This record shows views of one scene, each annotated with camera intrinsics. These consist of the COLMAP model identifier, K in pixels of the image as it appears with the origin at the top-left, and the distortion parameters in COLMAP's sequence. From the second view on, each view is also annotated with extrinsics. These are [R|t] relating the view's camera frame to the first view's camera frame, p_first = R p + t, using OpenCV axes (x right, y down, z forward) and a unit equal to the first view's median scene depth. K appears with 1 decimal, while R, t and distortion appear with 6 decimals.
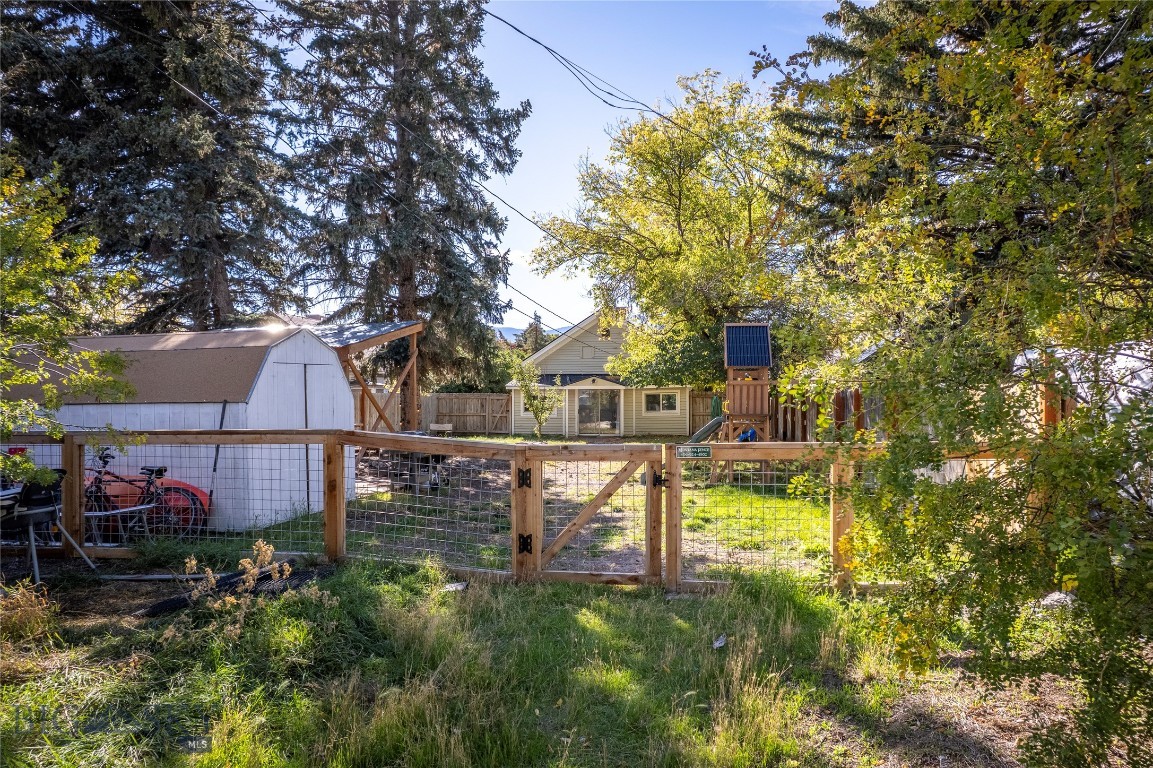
lens RADIAL K [[756.4, 0, 576.5], [0, 756.4, 384.0], [0, 0, 1]] dist [-0.058258, 0.049723]
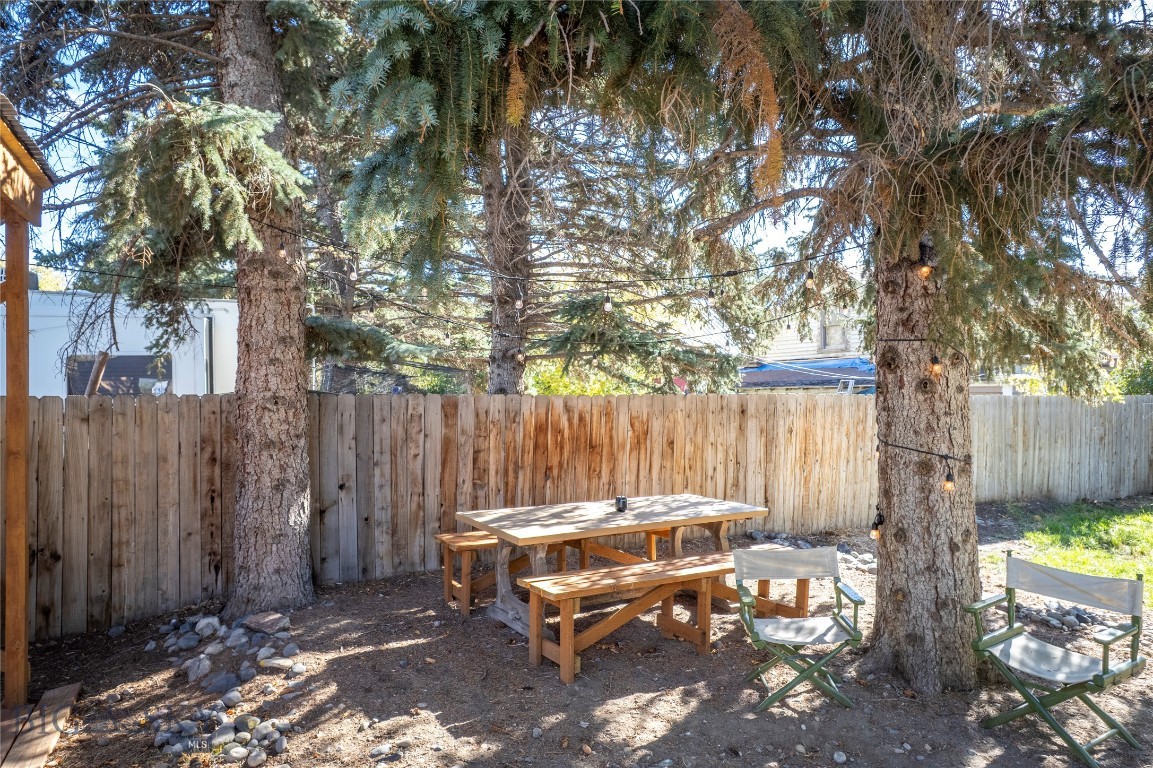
lens RADIAL K [[756.4, 0, 576.5], [0, 756.4, 384.0], [0, 0, 1]] dist [-0.058258, 0.049723]
pose [[0.631305, -0.009252, -0.775479, -0.117098], [0.008418, 0.999952, -0.005077, 0.007341], [0.775489, -0.003323, 0.631353, 0.812799]]
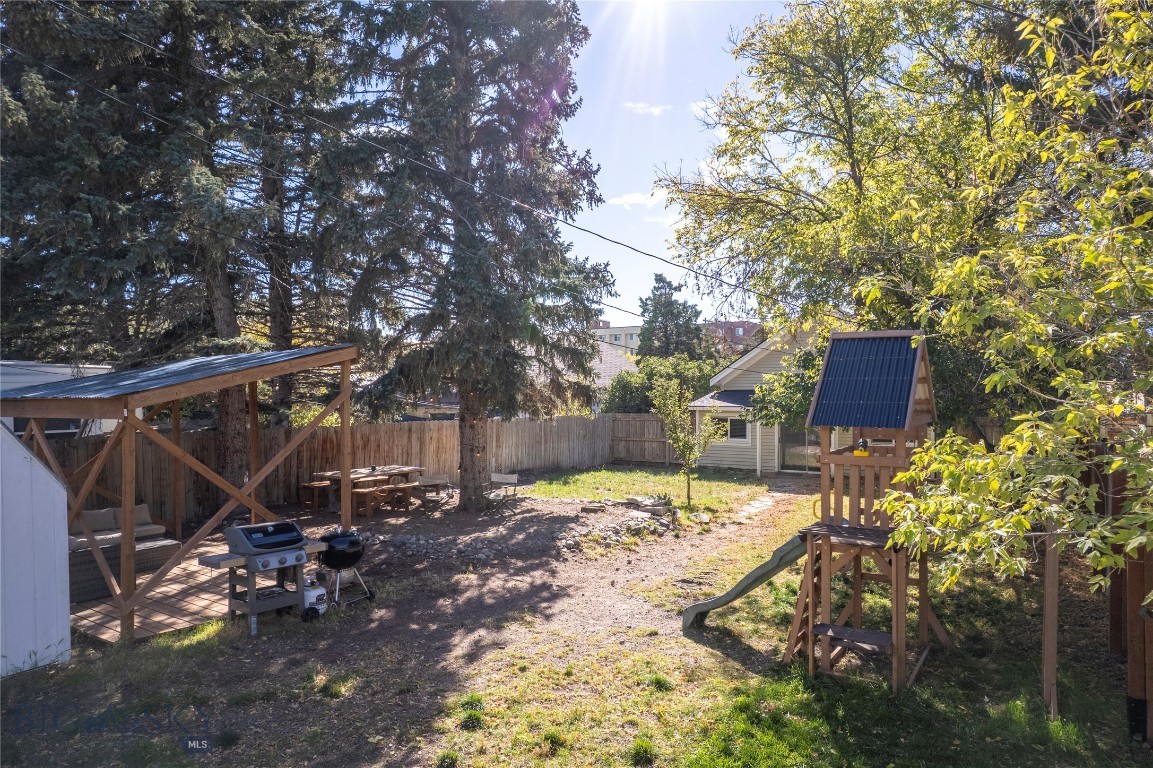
lens RADIAL K [[746.3, 0, 568.8], [0, 746.3, 395.4], [0, 0, 1]] dist [-0.072349, 0.045215]
pose [[0.914746, -0.002539, -0.404021, 0.177498], [0.008694, 0.999872, 0.013402, -0.034085], [0.403936, -0.015772, 0.914651, 0.371531]]
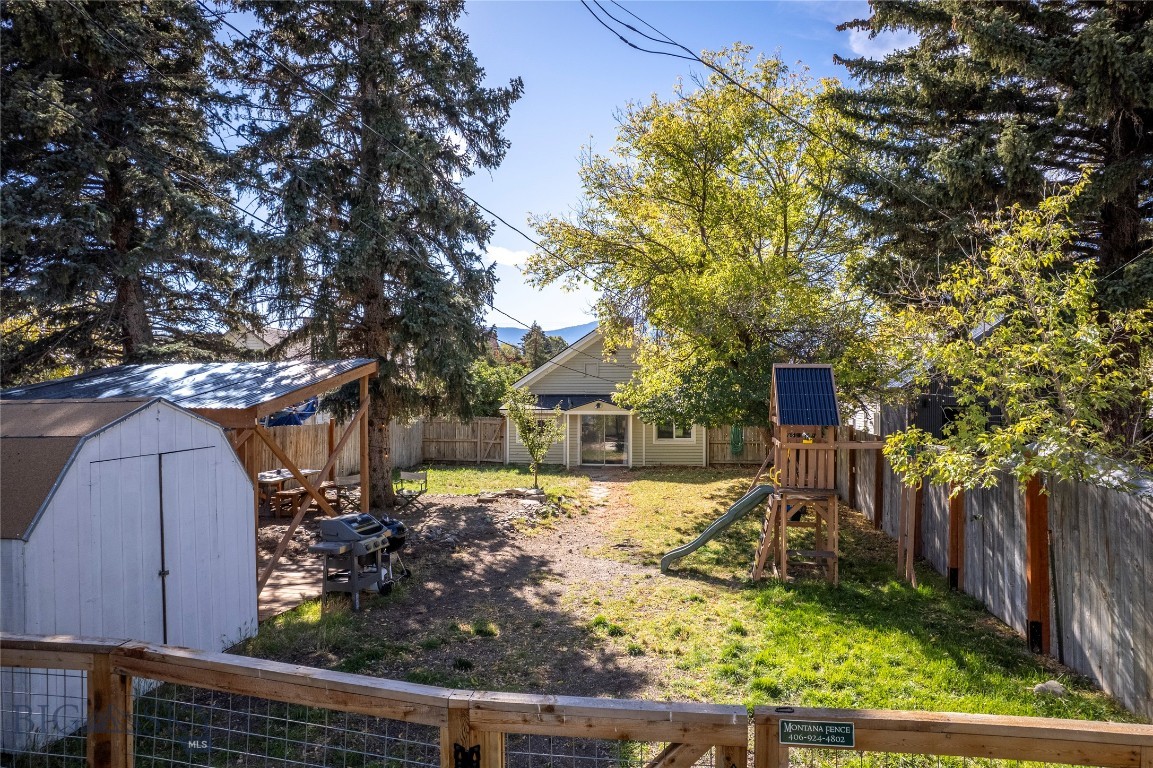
lens RADIAL K [[756.4, 0, 576.5], [0, 756.4, 384.0], [0, 0, 1]] dist [-0.058258, 0.049723]
pose [[0.999986, 0.002509, -0.004734, 0.001917], [-0.002507, 0.999997, 0.000419, -0.045325], [0.004735, -0.000407, 0.999989, 0.182002]]
